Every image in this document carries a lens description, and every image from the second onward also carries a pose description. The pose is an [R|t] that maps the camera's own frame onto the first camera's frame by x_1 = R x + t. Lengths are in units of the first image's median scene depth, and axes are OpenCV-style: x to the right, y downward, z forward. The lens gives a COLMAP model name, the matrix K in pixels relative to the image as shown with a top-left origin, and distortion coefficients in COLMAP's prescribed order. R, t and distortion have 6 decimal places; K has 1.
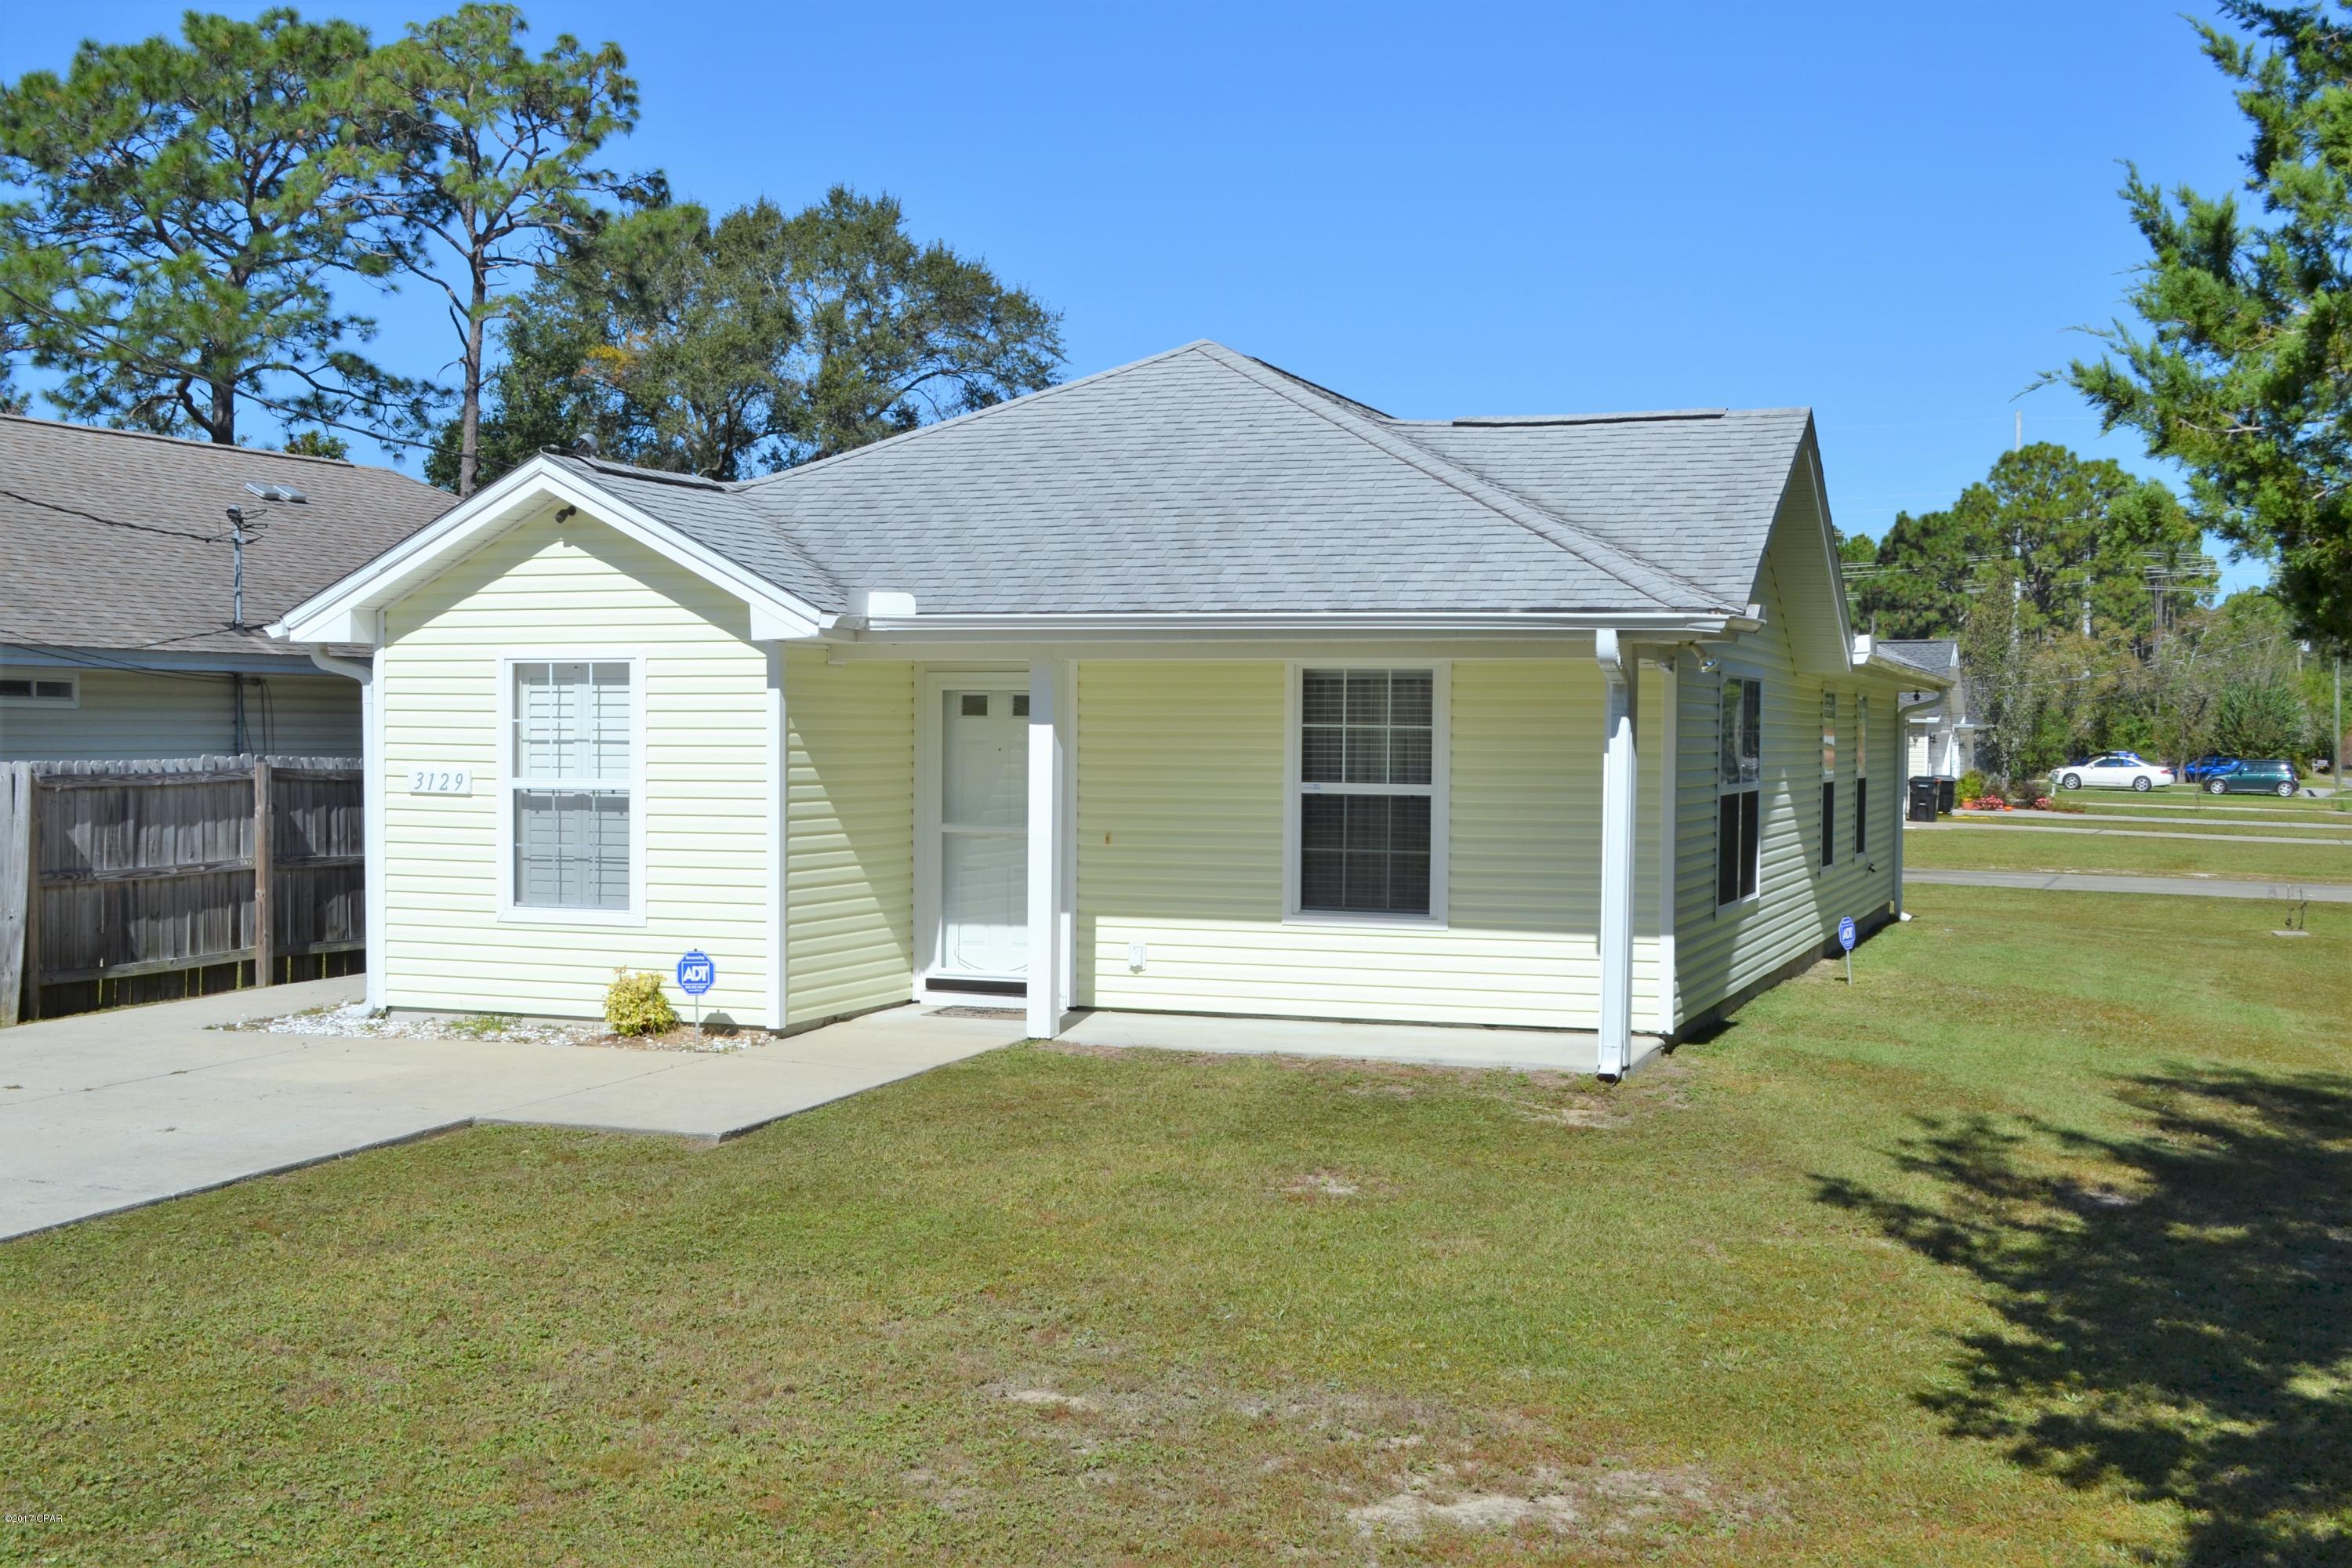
lens RADIAL K [[2735.8, 0, 1176.0], [0, 2735.8, 784.0], [0, 0, 1]] dist [-0.020360, -0.000869]
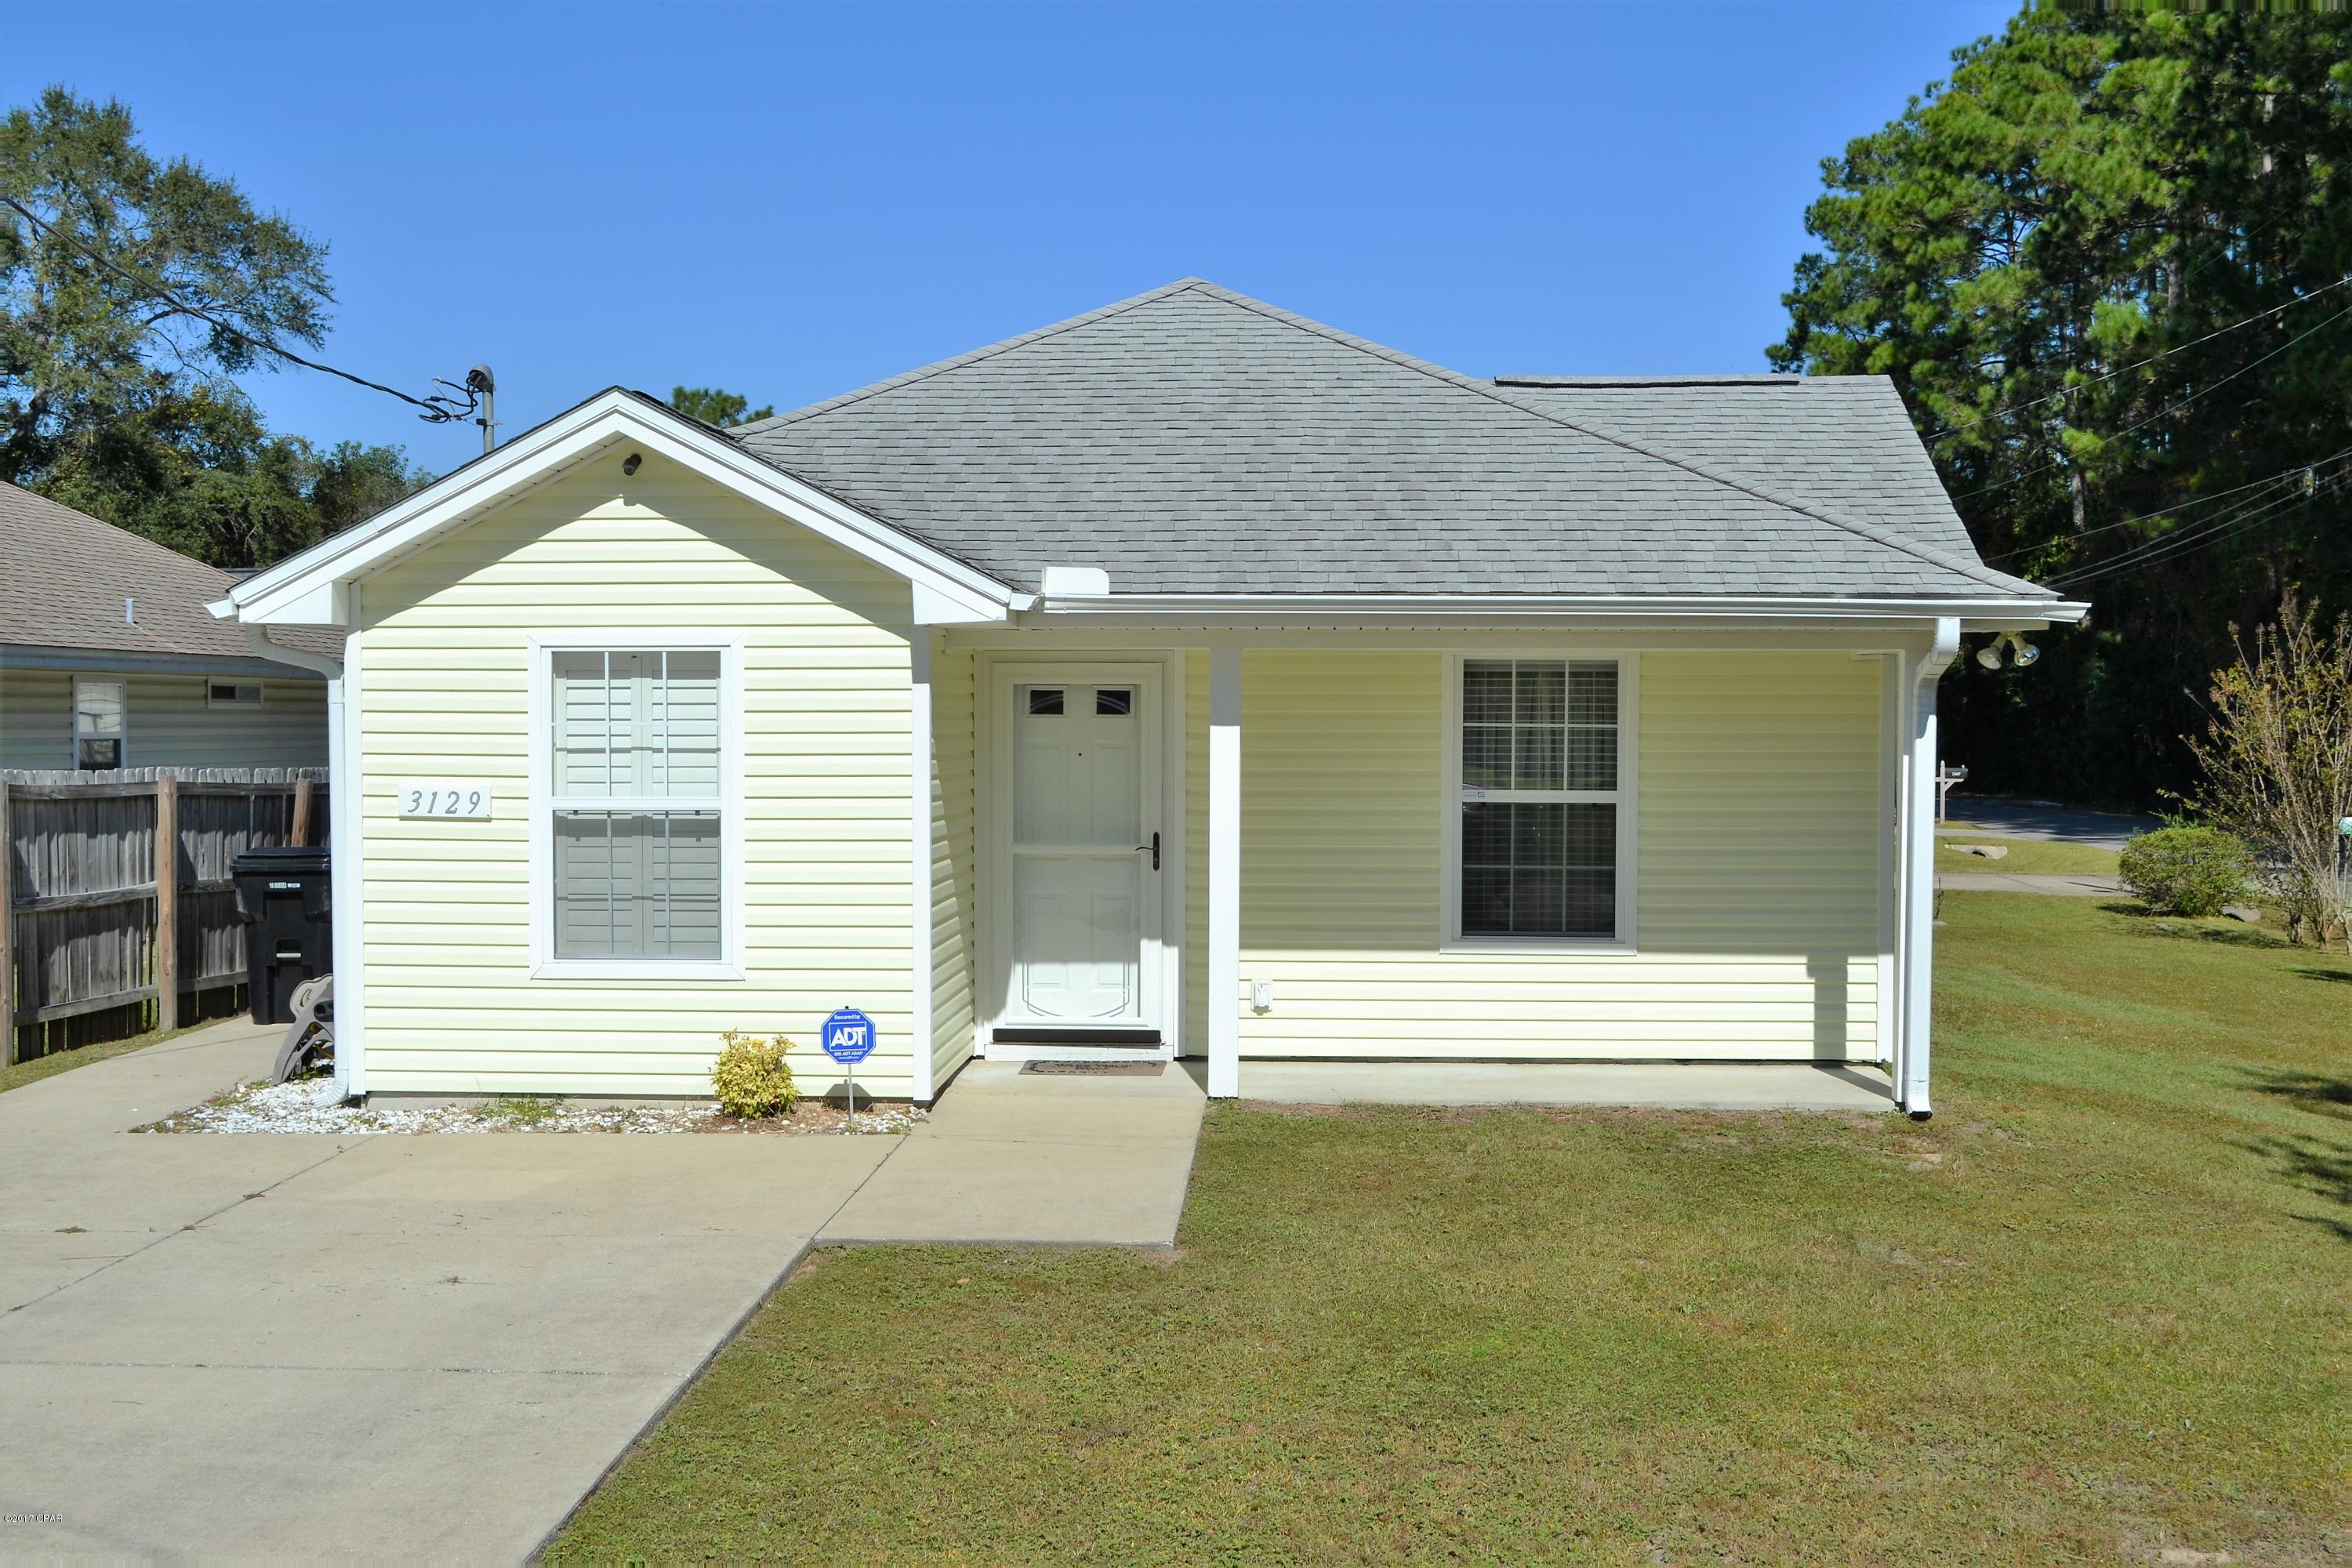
lens RADIAL K [[2931.2, 0, 1176.0], [0, 2931.2, 784.0], [0, 0, 1]] dist [-0.021239, -0.094360]
pose [[0.953573, -0.011808, 0.300931, -0.326257], [0.010938, 0.999930, 0.004574, -0.007810], [-0.300964, -0.001070, 0.953635, 0.138461]]
